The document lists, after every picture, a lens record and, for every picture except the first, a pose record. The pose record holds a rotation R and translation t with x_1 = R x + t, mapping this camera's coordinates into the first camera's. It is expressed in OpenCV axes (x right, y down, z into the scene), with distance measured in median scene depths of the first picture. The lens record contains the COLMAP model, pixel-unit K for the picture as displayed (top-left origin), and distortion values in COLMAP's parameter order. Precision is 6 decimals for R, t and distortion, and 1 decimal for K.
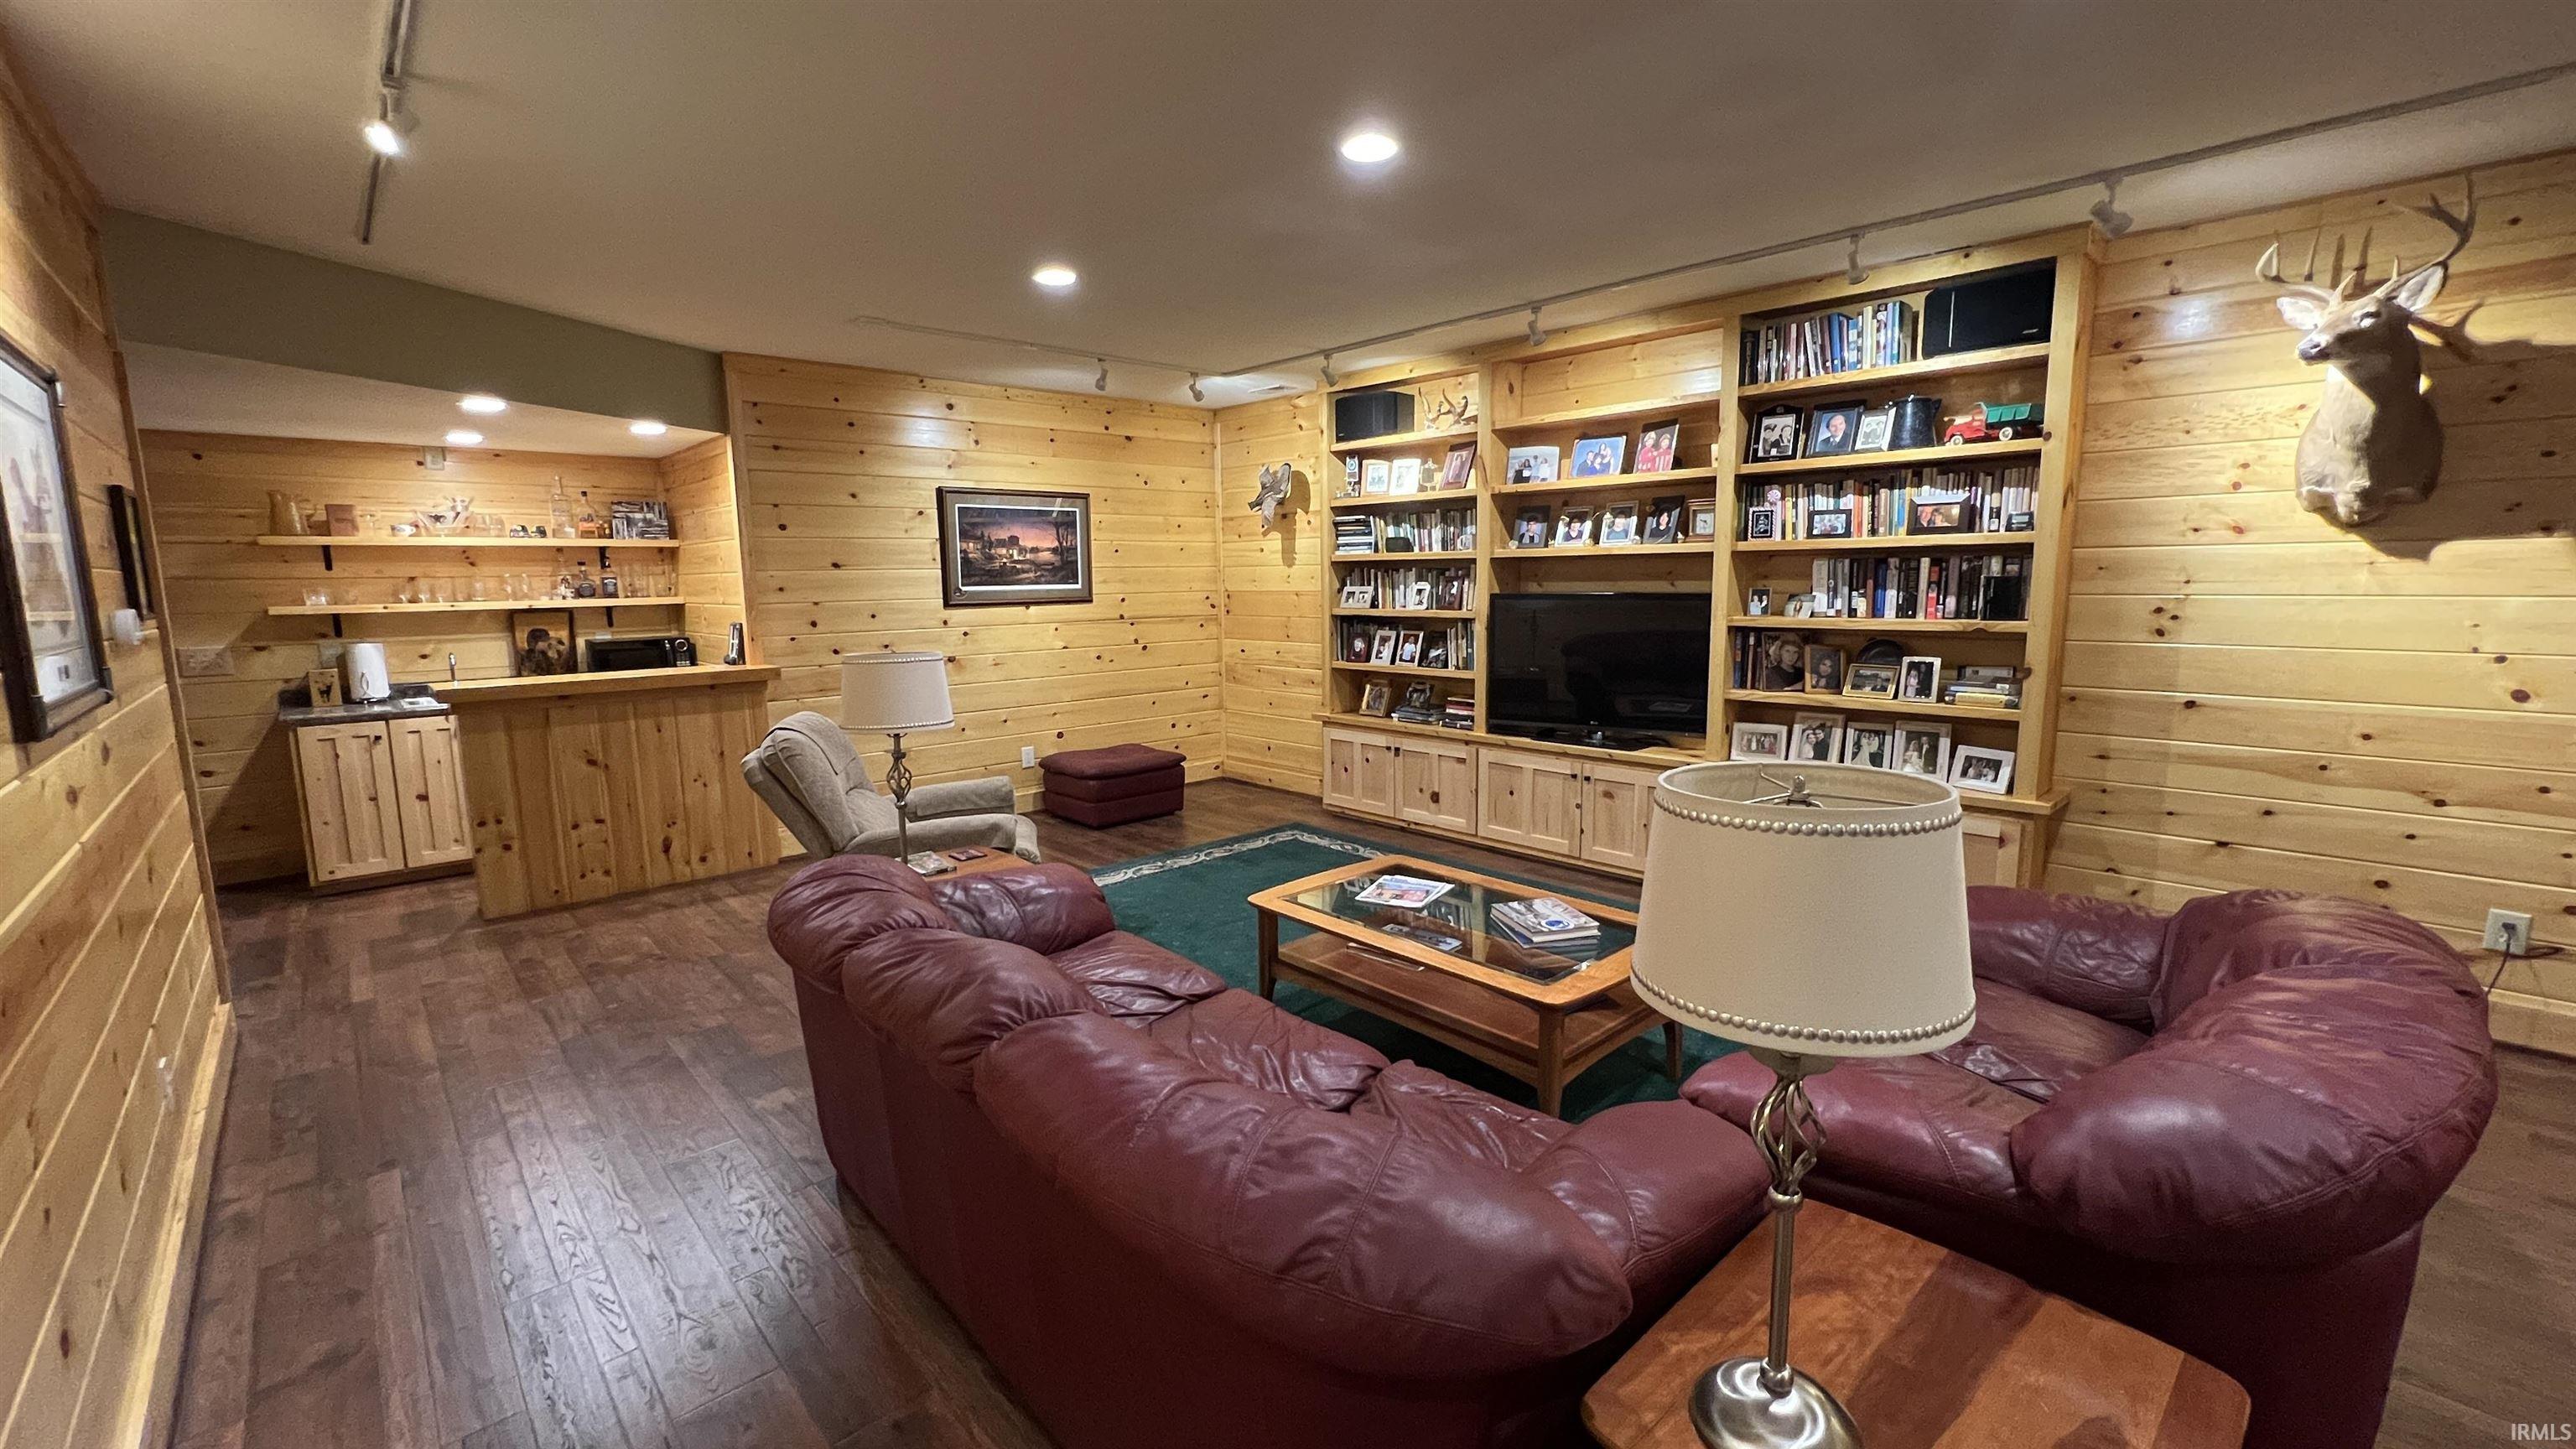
lens RADIAL K [[1041.4, 0, 1285.8], [0, 1041.4, 721.3], [0, 0, 1]] dist [-0.000864, -0.000001]
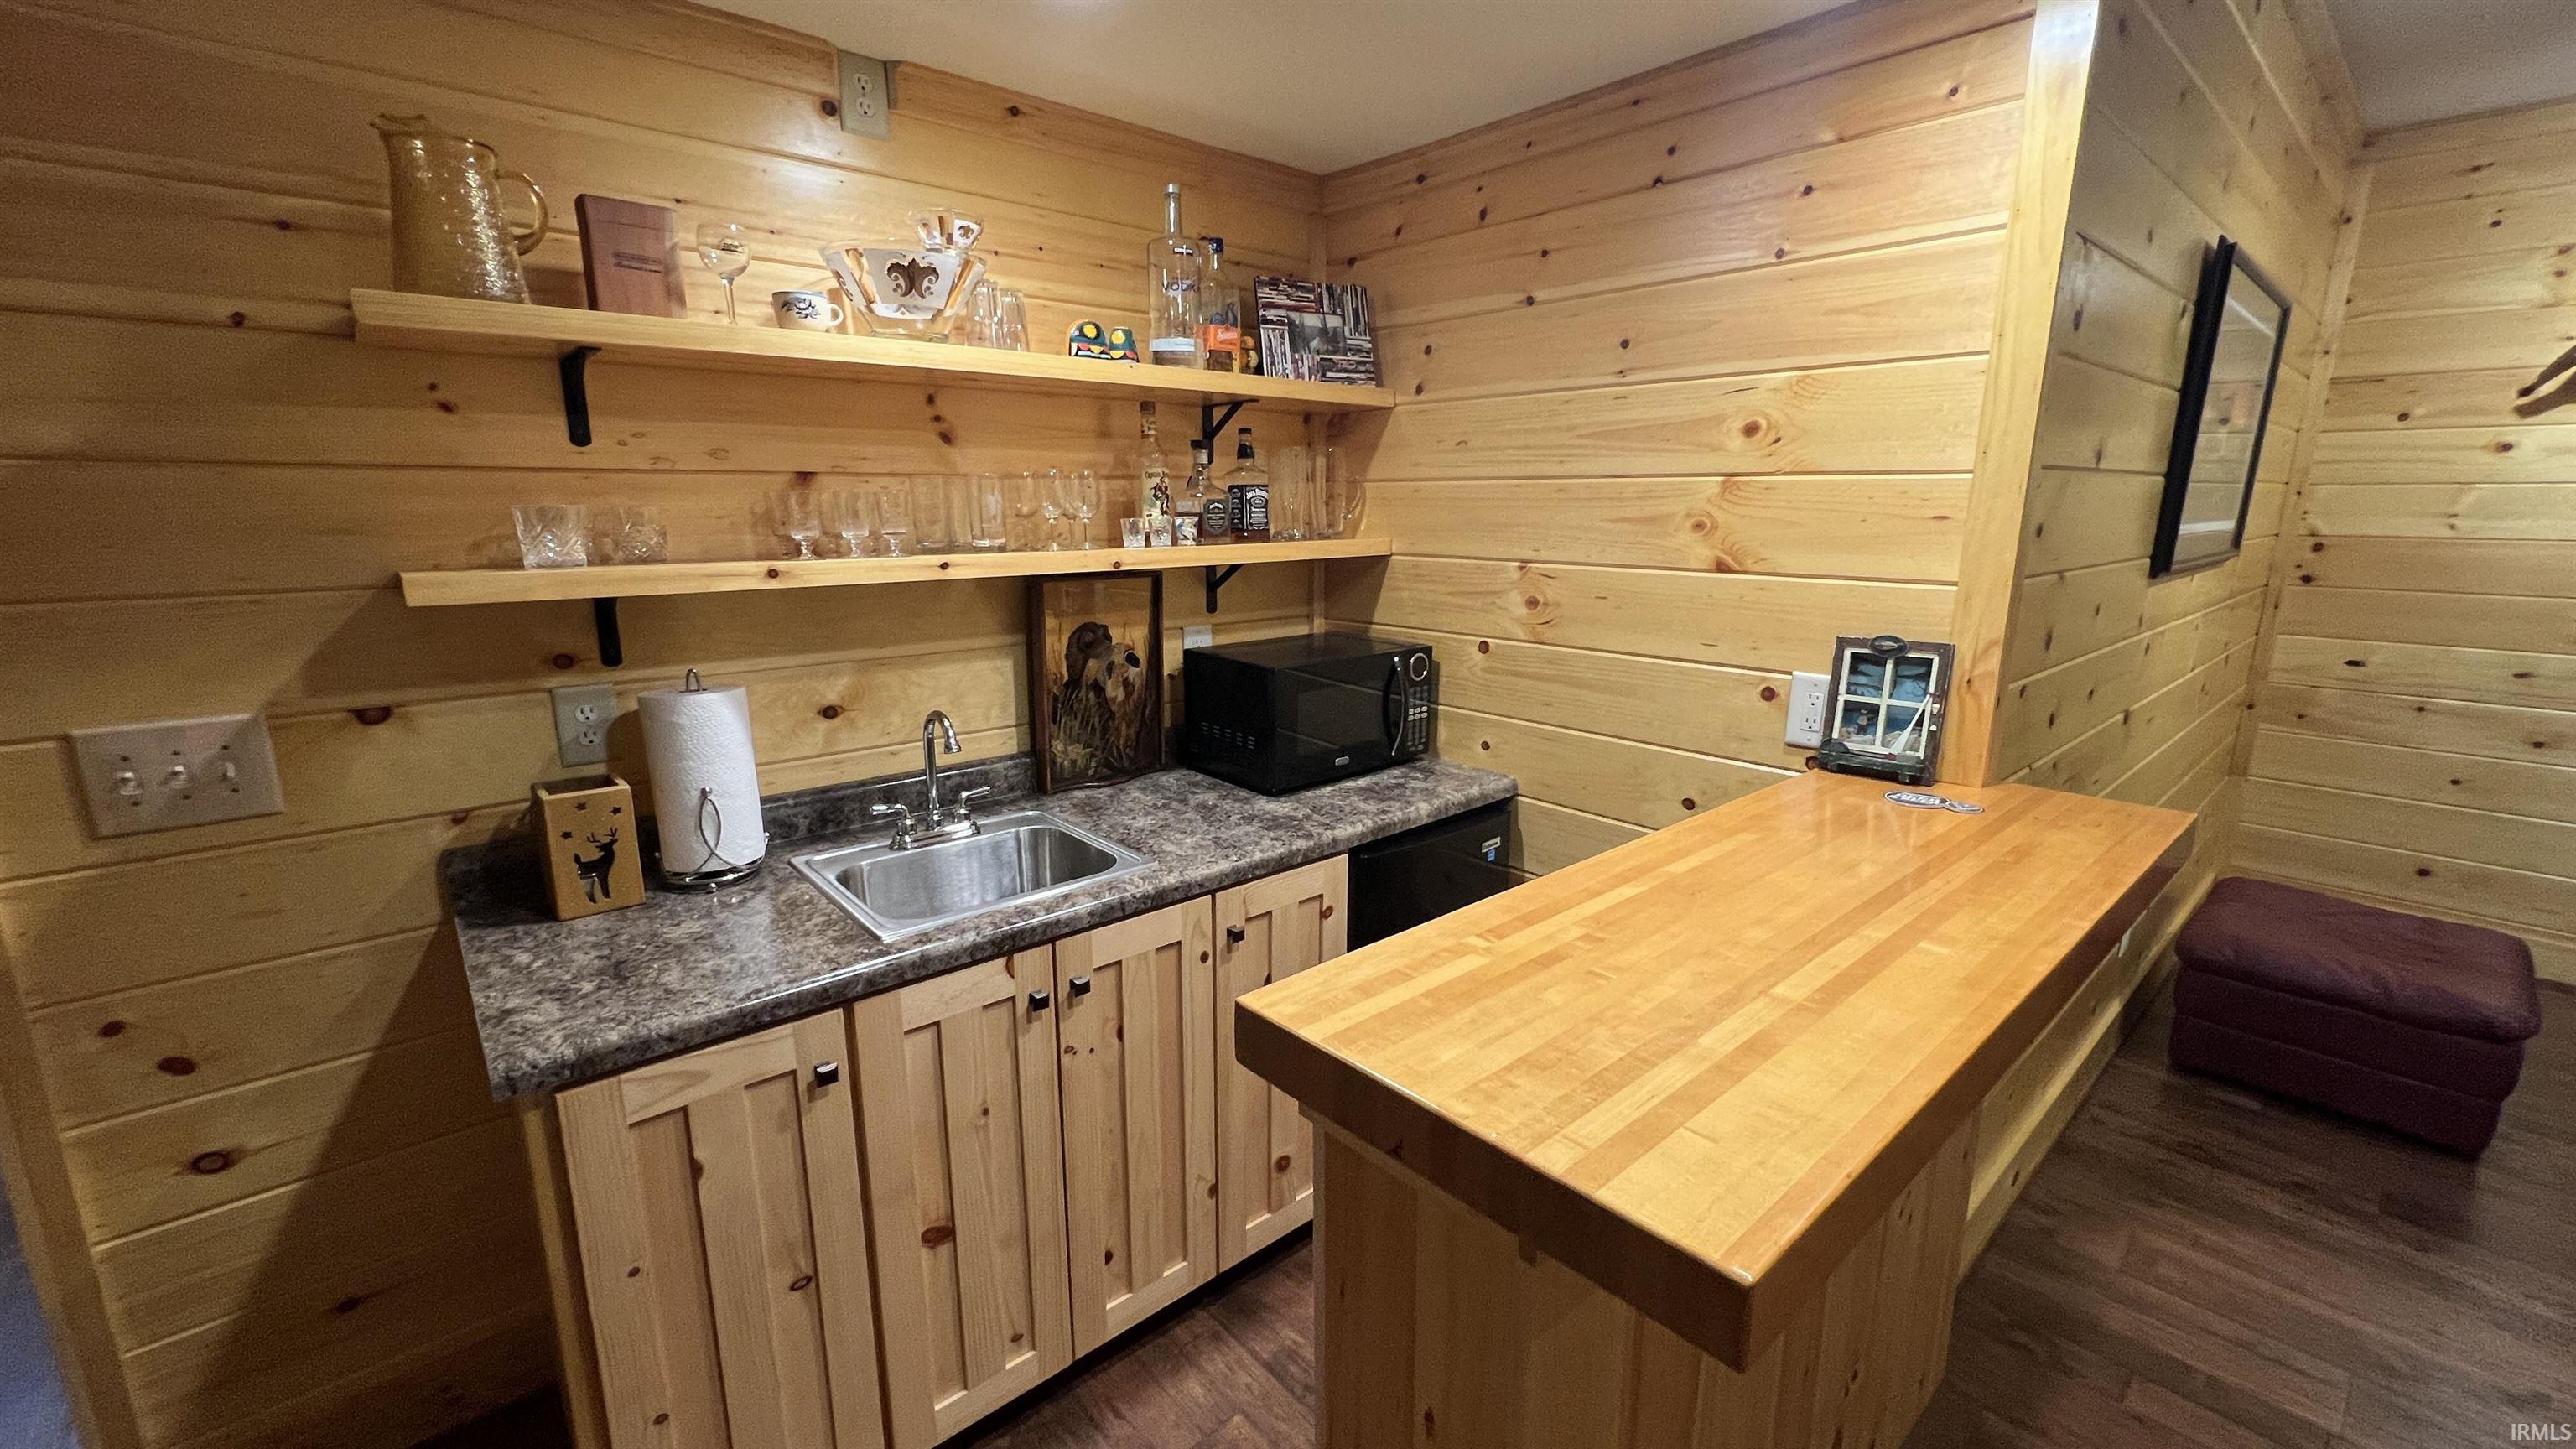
lens RADIAL K [[1041.4, 0, 1288.2], [0, 1041.4, 729.7], [0, 0, 1]] dist [-0.000864, -0.000001]
pose [[0.999374, 0.019867, -0.029276, -0.645089], [-0.017628, 0.997037, 0.074875, -0.081388], [0.030677, -0.074312, 0.996763, 0.642202]]
